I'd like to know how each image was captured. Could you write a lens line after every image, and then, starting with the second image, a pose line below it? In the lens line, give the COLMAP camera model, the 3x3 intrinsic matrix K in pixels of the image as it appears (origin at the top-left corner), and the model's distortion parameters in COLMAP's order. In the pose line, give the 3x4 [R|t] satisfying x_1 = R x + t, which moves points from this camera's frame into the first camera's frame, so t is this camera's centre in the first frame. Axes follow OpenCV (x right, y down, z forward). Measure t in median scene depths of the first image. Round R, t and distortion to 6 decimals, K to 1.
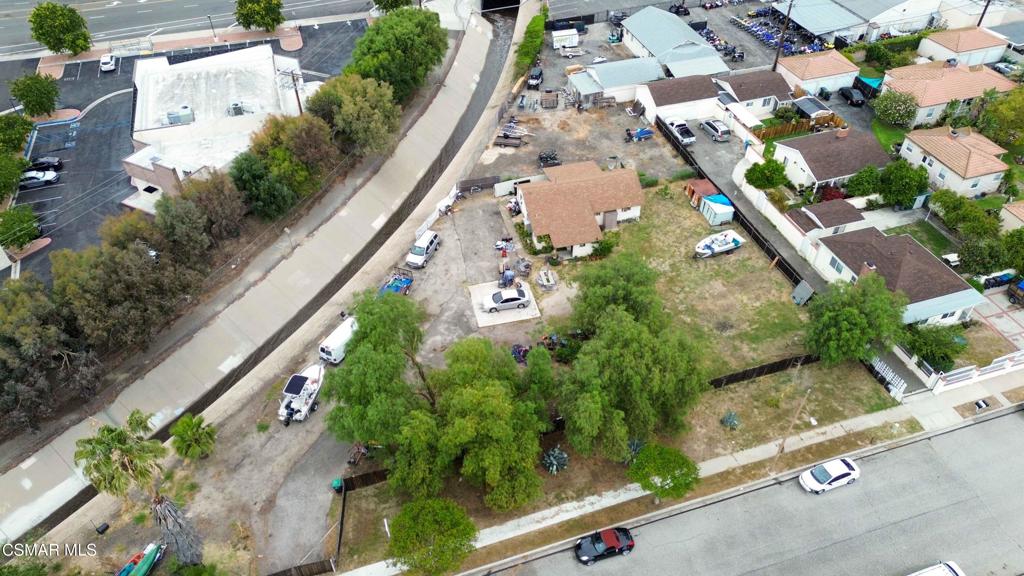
lens RADIAL K [[718.9, 0, 512.0], [0, 718.9, 288.0], [0, 0, 1]] dist [0.097777, -0.094622]
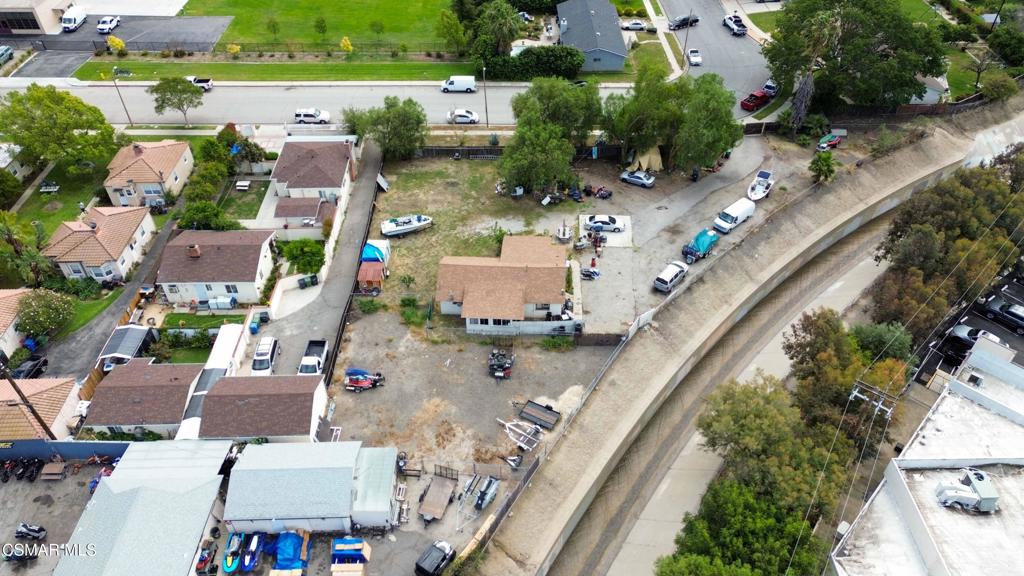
lens RADIAL K [[718.9, 0, 512.0], [0, 718.9, 288.0], [0, 0, 1]] dist [0.097777, -0.094622]
pose [[-0.958259, -0.186827, 0.216414, -0.108146], [0.196068, 0.121475, 0.973037, -0.904604], [-0.208079, 0.974854, -0.079774, 0.938811]]
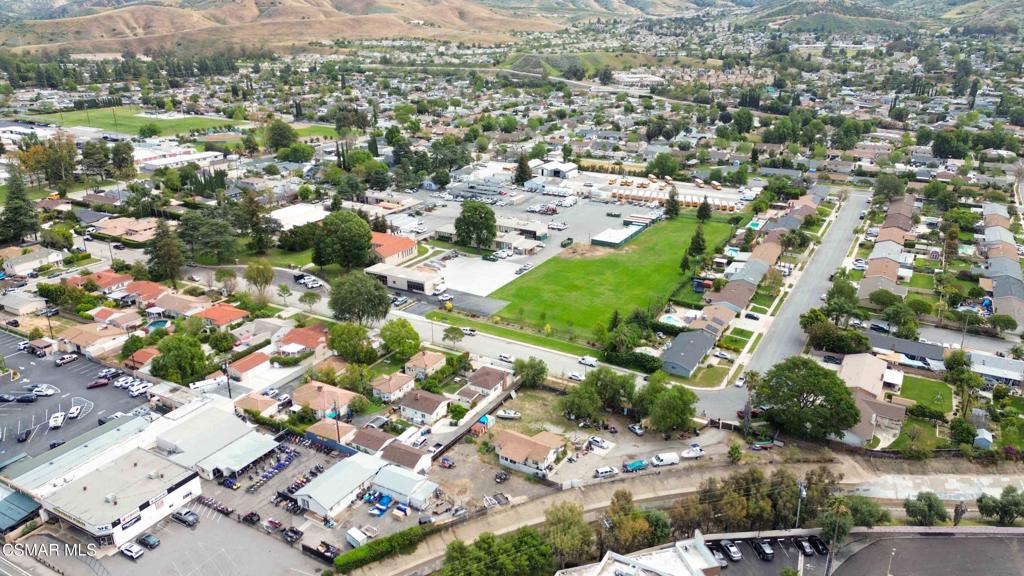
lens RADIAL K [[718.9, 0, 512.0], [0, 718.9, 288.0], [0, 0, 1]] dist [0.097777, -0.094622]
pose [[-0.674052, -0.259143, 0.691736, -0.999491], [0.503086, 0.524644, 0.686770, -1.523616], [-0.540887, 0.810921, -0.223266, 0.964448]]
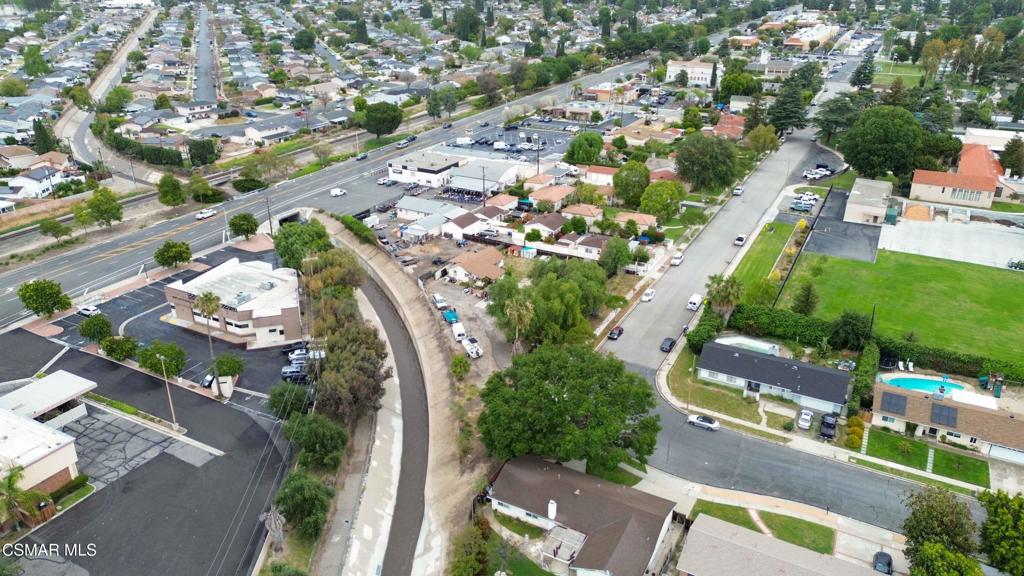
lens RADIAL K [[718.9, 0, 512.0], [0, 718.9, 288.0], [0, 0, 1]] dist [0.097777, -0.094622]
pose [[0.720514, -0.277405, 0.635536, -0.976864], [0.465592, 0.872720, -0.146914, 0.234909], [-0.513890, 0.401754, 0.757965, -0.469738]]
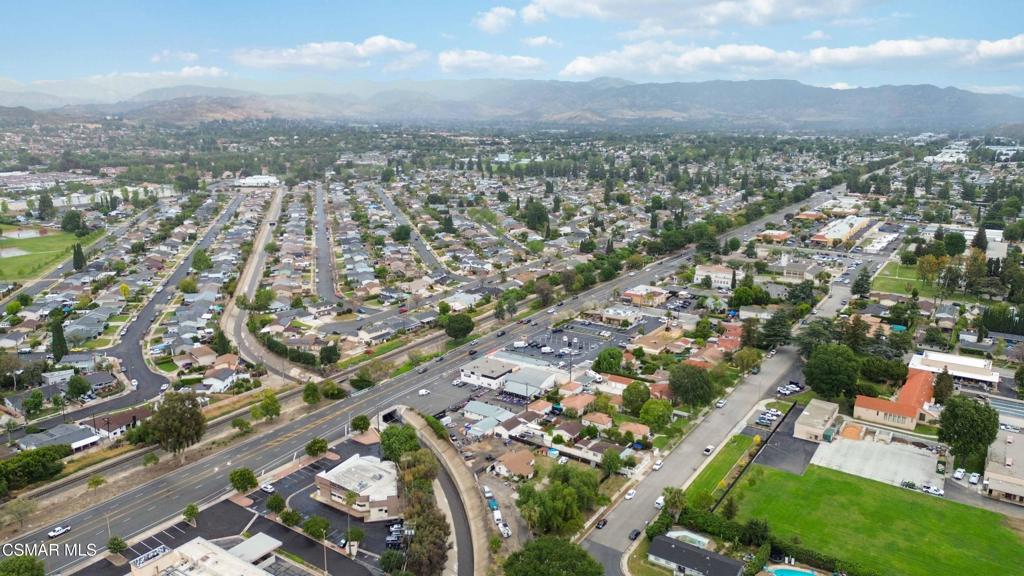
lens RADIAL K [[718.9, 0, 512.0], [0, 718.9, 288.0], [0, 0, 1]] dist [0.097777, -0.094622]
pose [[0.789248, -0.139192, 0.598091, -1.360494], [0.412262, 0.841949, -0.348082, 0.252528], [-0.455112, 0.521294, 0.721890, -1.278649]]
